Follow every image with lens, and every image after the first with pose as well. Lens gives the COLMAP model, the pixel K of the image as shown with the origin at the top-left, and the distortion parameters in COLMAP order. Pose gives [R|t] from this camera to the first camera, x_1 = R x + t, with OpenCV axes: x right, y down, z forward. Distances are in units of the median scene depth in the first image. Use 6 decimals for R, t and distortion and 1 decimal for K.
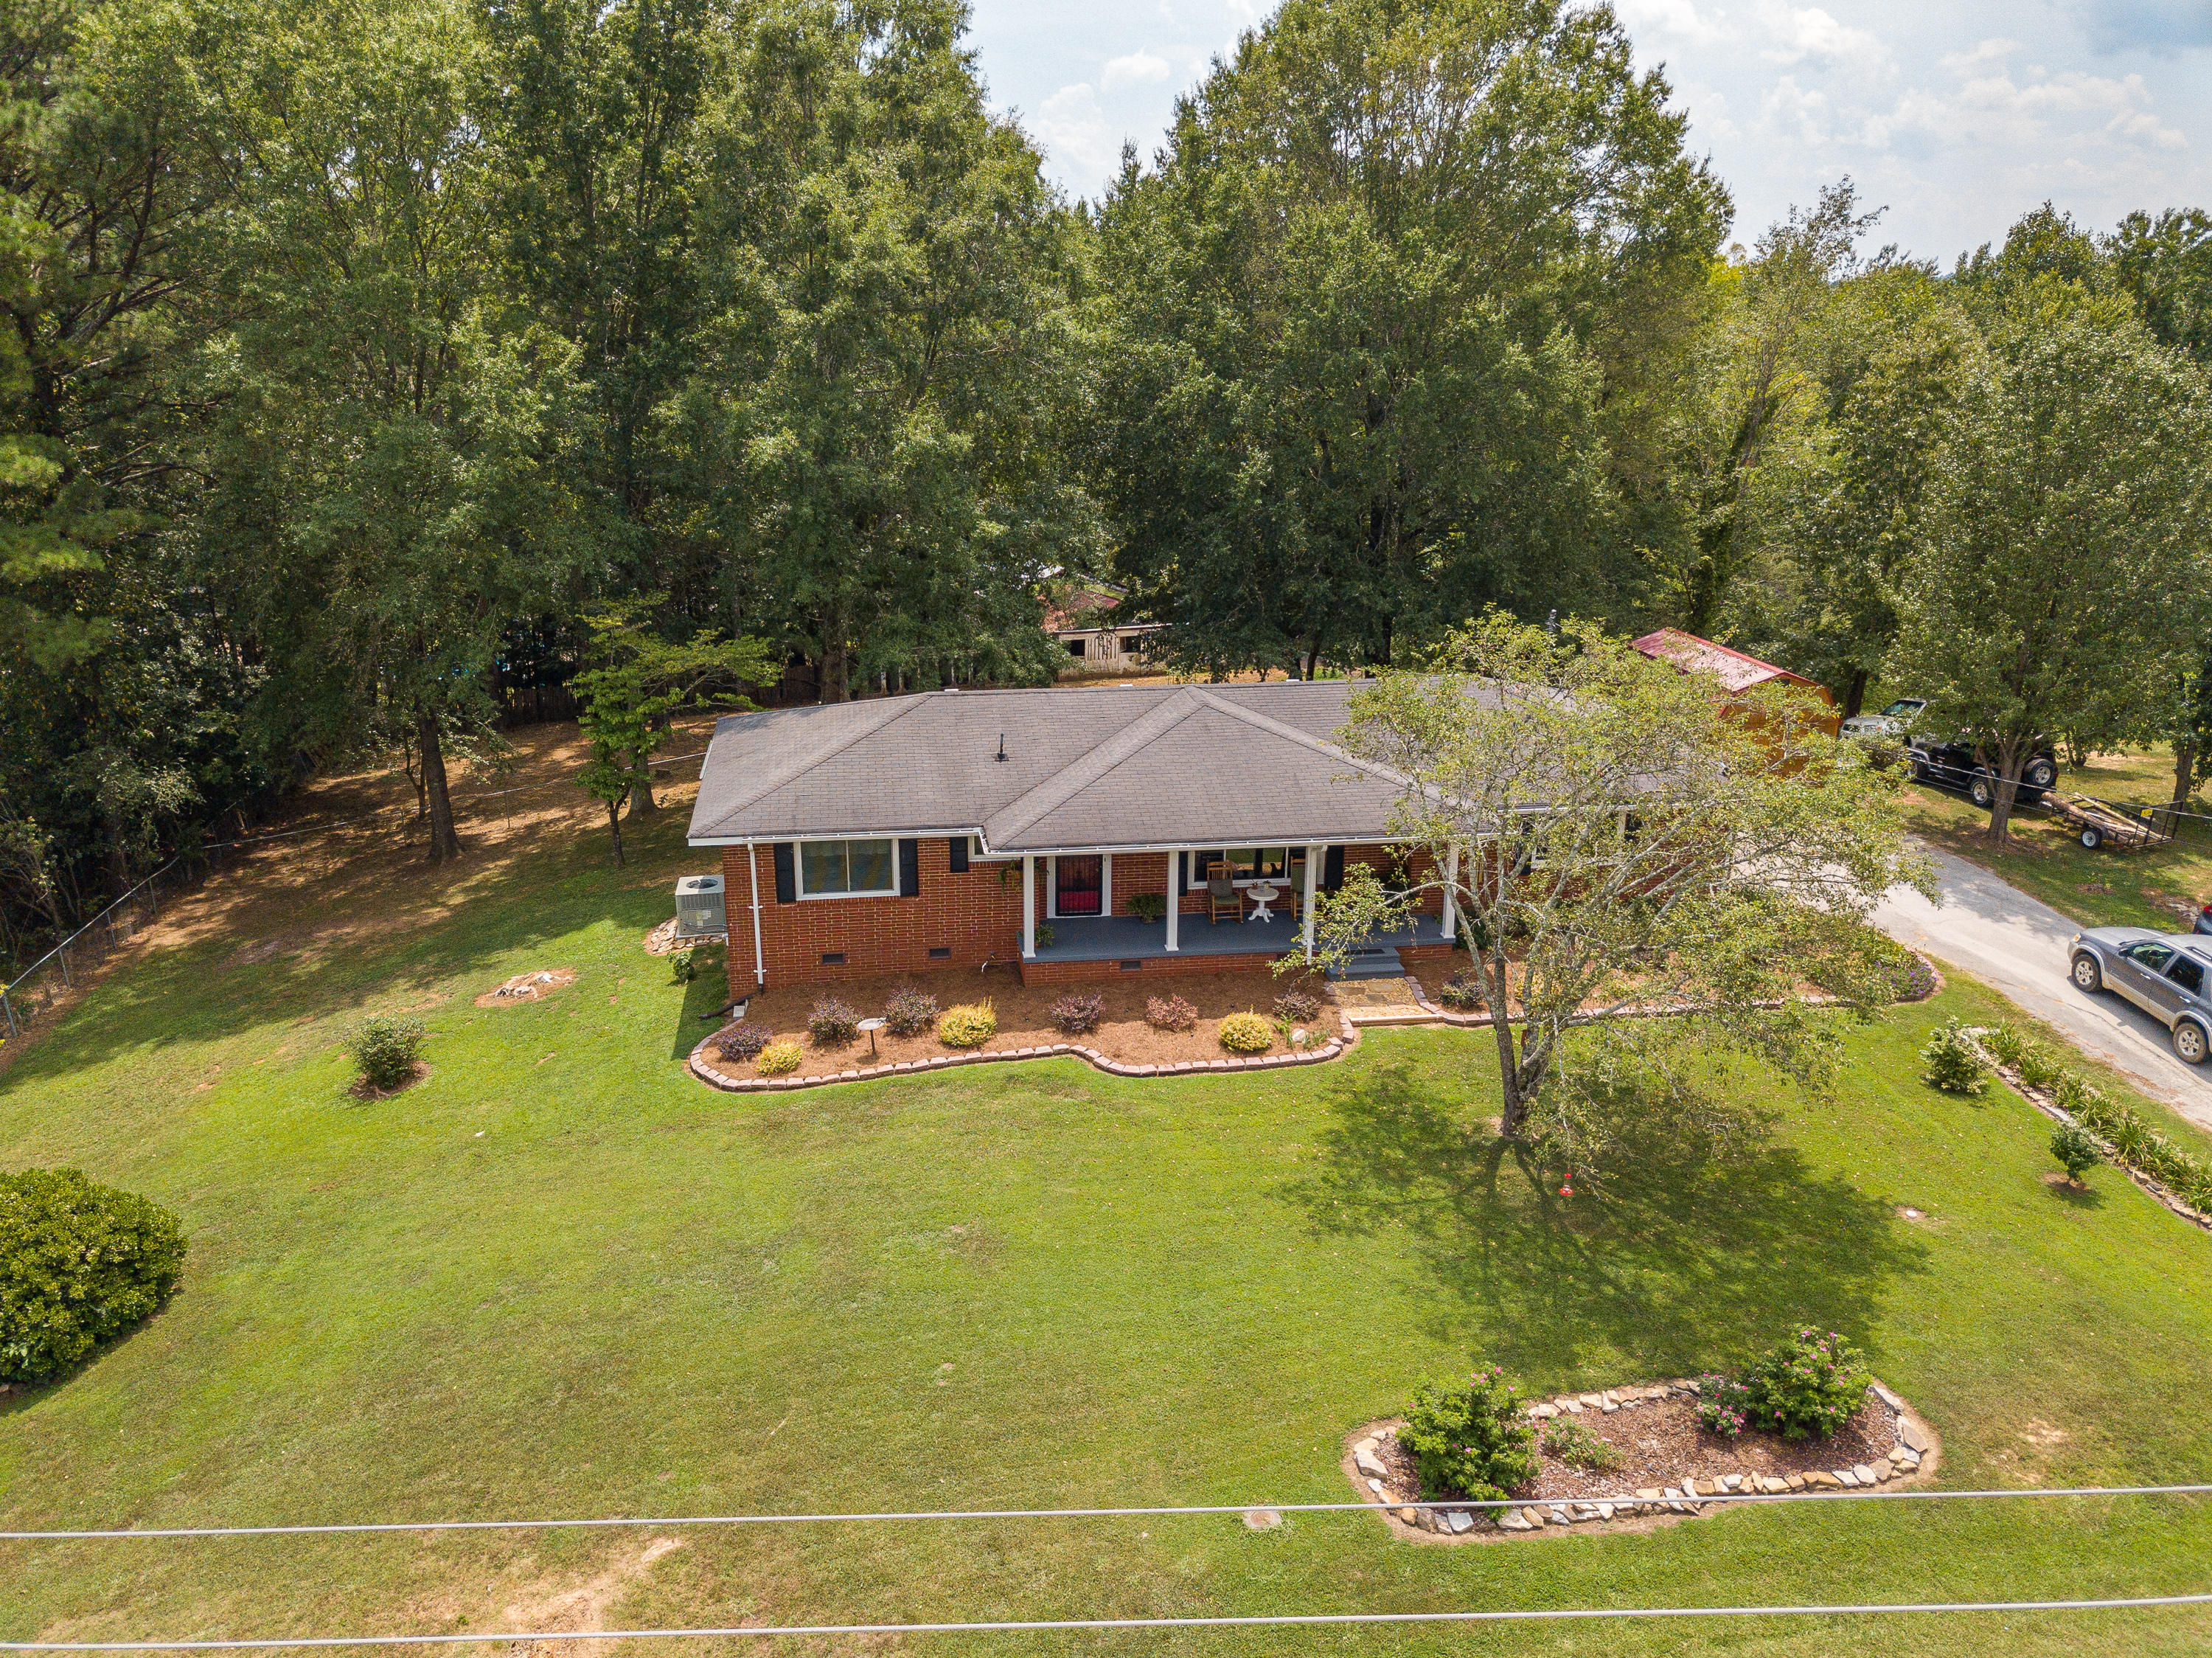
lens RADIAL K [[1761.1, 0, 1104.1], [0, 1761.1, 863.5], [0, 0, 1]] dist [-0.003621, 0.046394]
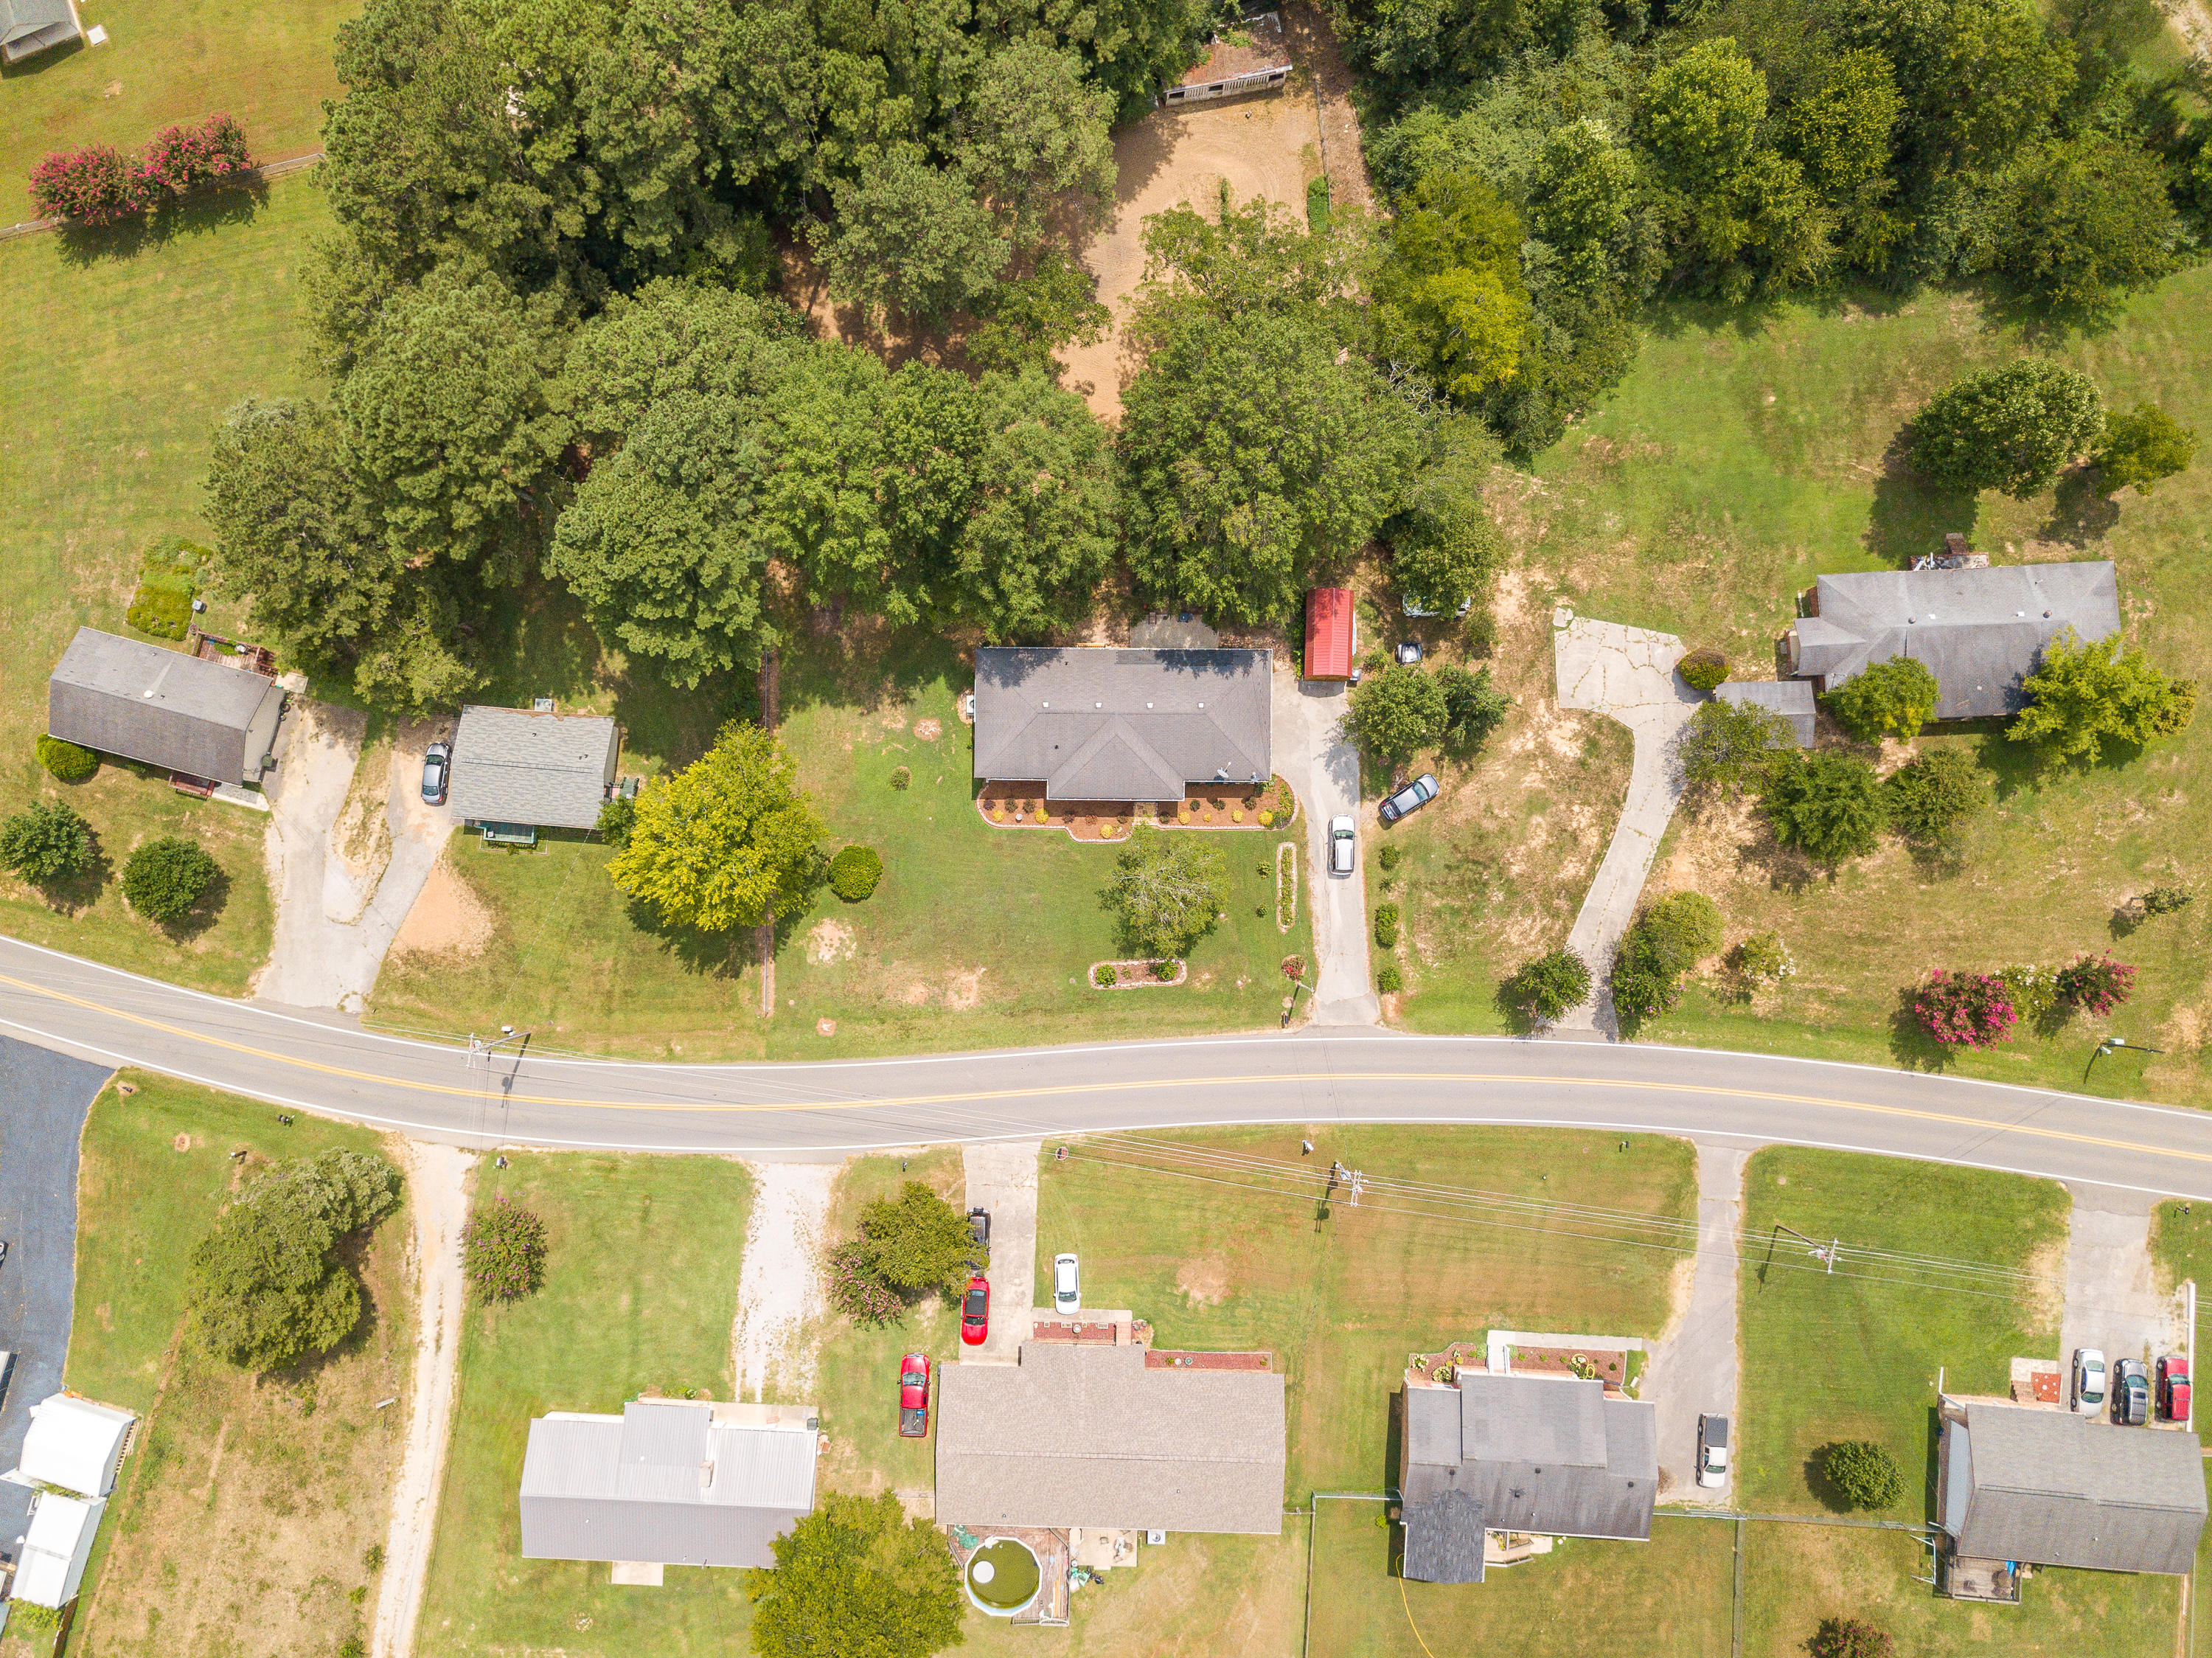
lens RADIAL K [[1761.1, 0, 1104.1], [0, 1761.1, 863.5], [0, 0, 1]] dist [-0.003621, 0.046394]
pose [[0.989509, 0.144077, 0.010713, 0.042625], [-0.057496, 0.324681, 0.944075, -3.709505], [0.132541, -0.934786, 0.329558, -0.457114]]
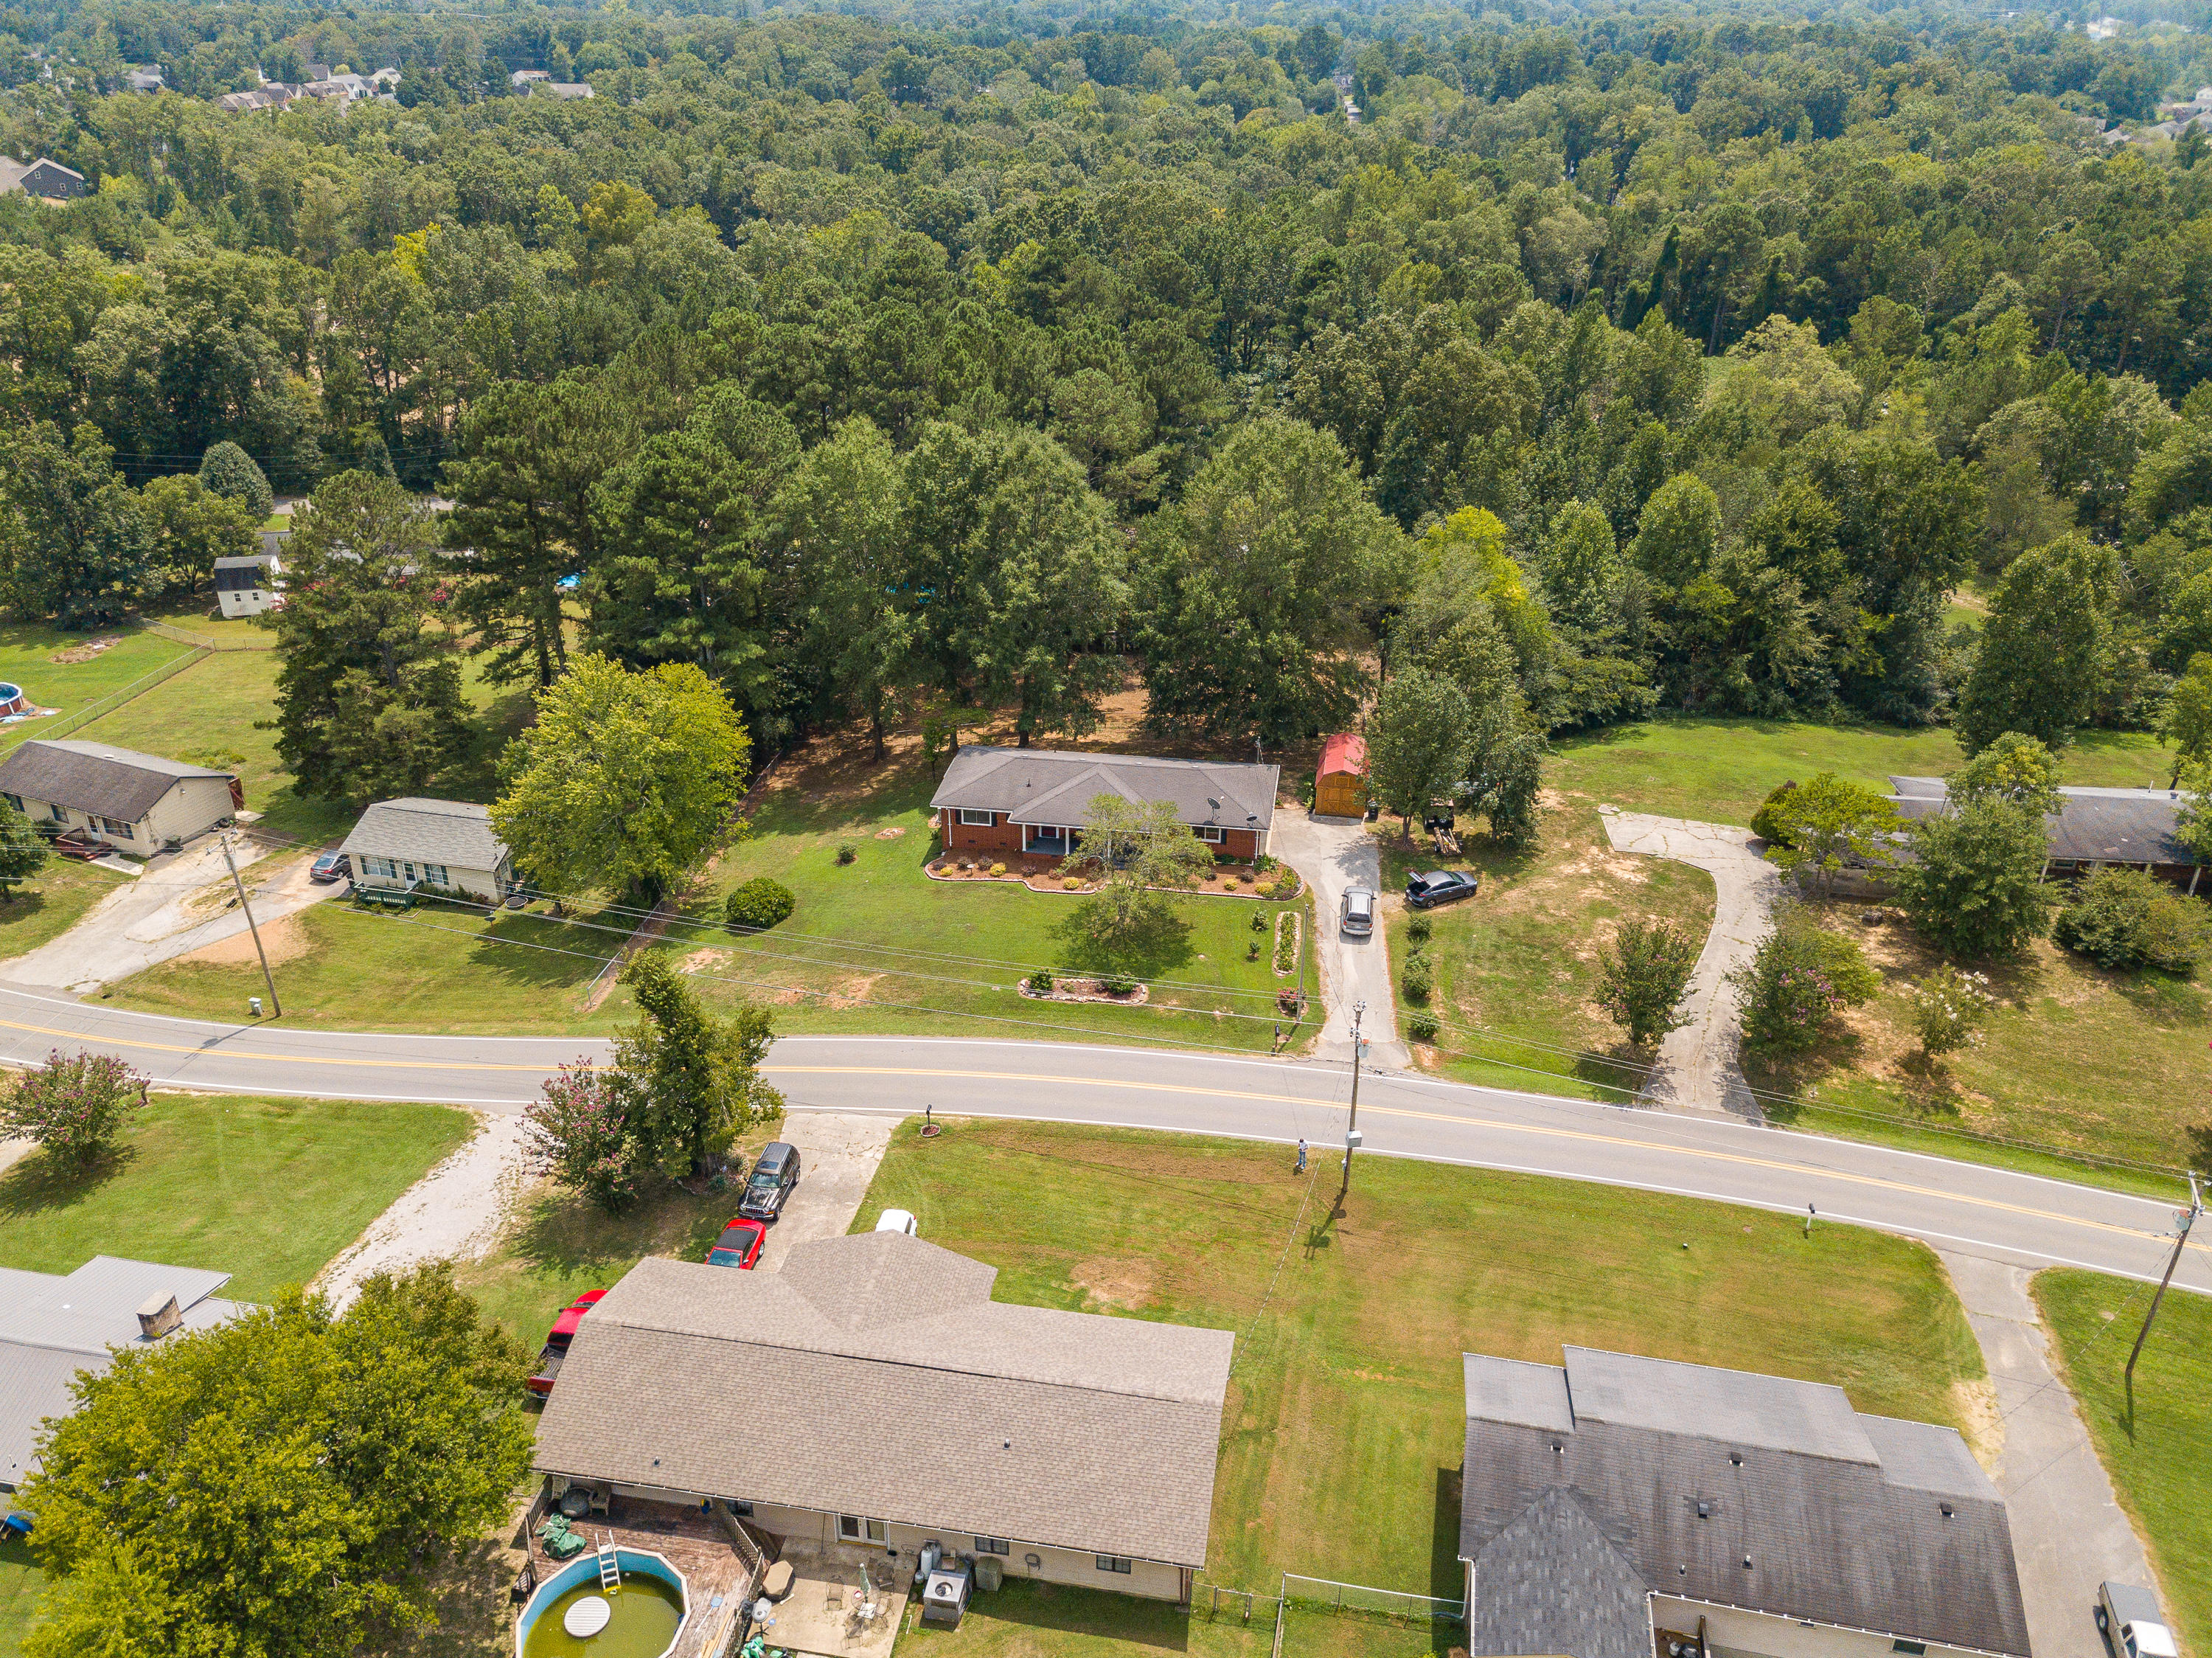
lens RADIAL K [[1761.1, 0, 1104.1], [0, 1761.1, 863.5], [0, 0, 1]] dist [-0.003621, 0.046394]
pose [[0.960133, 0.138085, -0.243058, 0.950560], [-0.098679, 0.980925, 0.167475, -0.515113], [0.261547, -0.136814, 0.955445, -2.229868]]
